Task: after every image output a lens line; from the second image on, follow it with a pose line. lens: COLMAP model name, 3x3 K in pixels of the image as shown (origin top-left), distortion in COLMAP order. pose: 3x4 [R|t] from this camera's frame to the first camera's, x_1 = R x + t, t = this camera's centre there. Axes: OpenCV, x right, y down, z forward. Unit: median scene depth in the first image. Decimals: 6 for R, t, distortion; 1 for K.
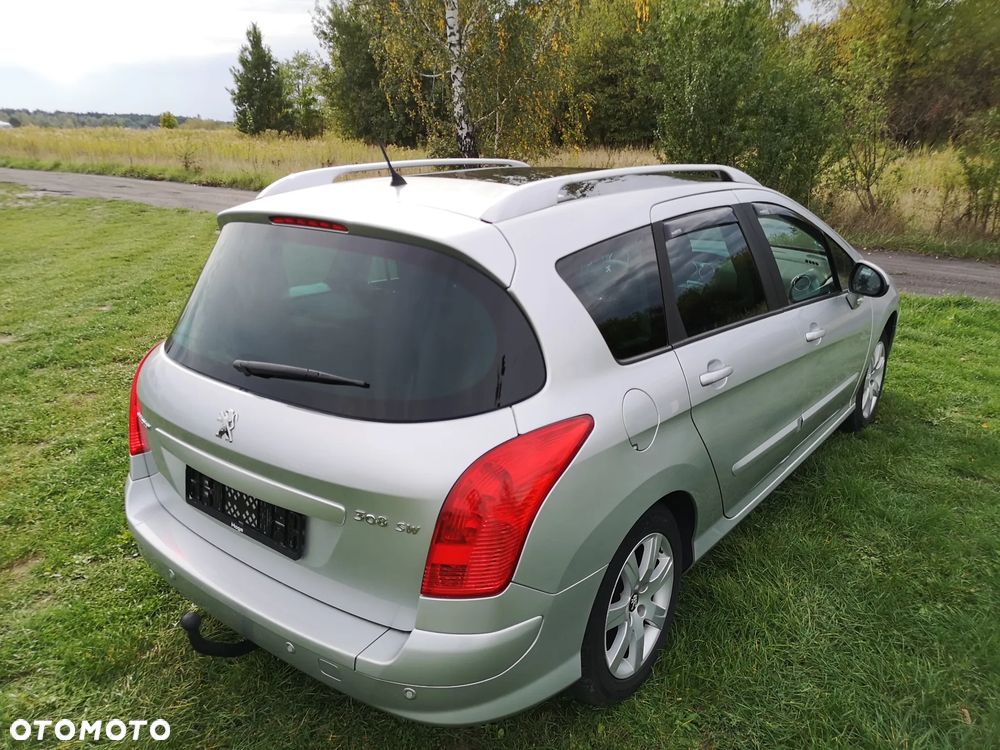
lens RADIAL K [[763.1, 0, 499.2], [0, 763.1, 374.4], [0, 0, 1]] dist [0.036582, -0.011429]
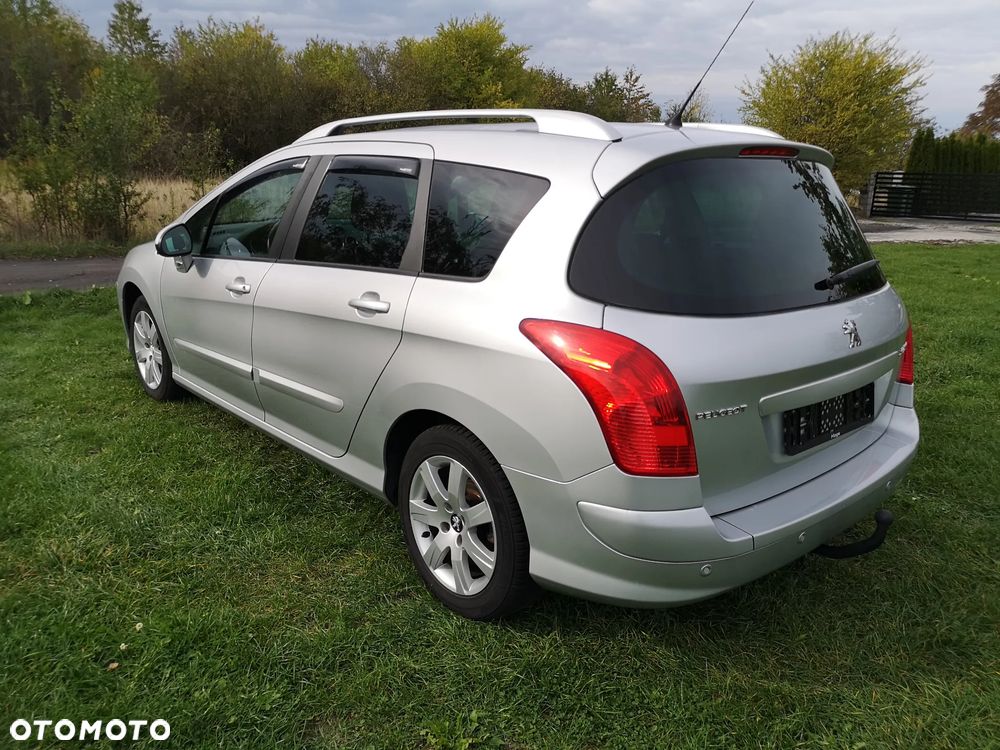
lens RADIAL K [[769.1, 0, 494.2], [0, 769.1, 379.2], [0, 0, 1]] dist [0.032723, -0.010844]
pose [[0.190539, -0.260668, 0.946439, -0.872847], [0.288212, 0.936469, 0.199898, -0.138437], [-0.938418, 0.234687, 0.253562, 0.702016]]
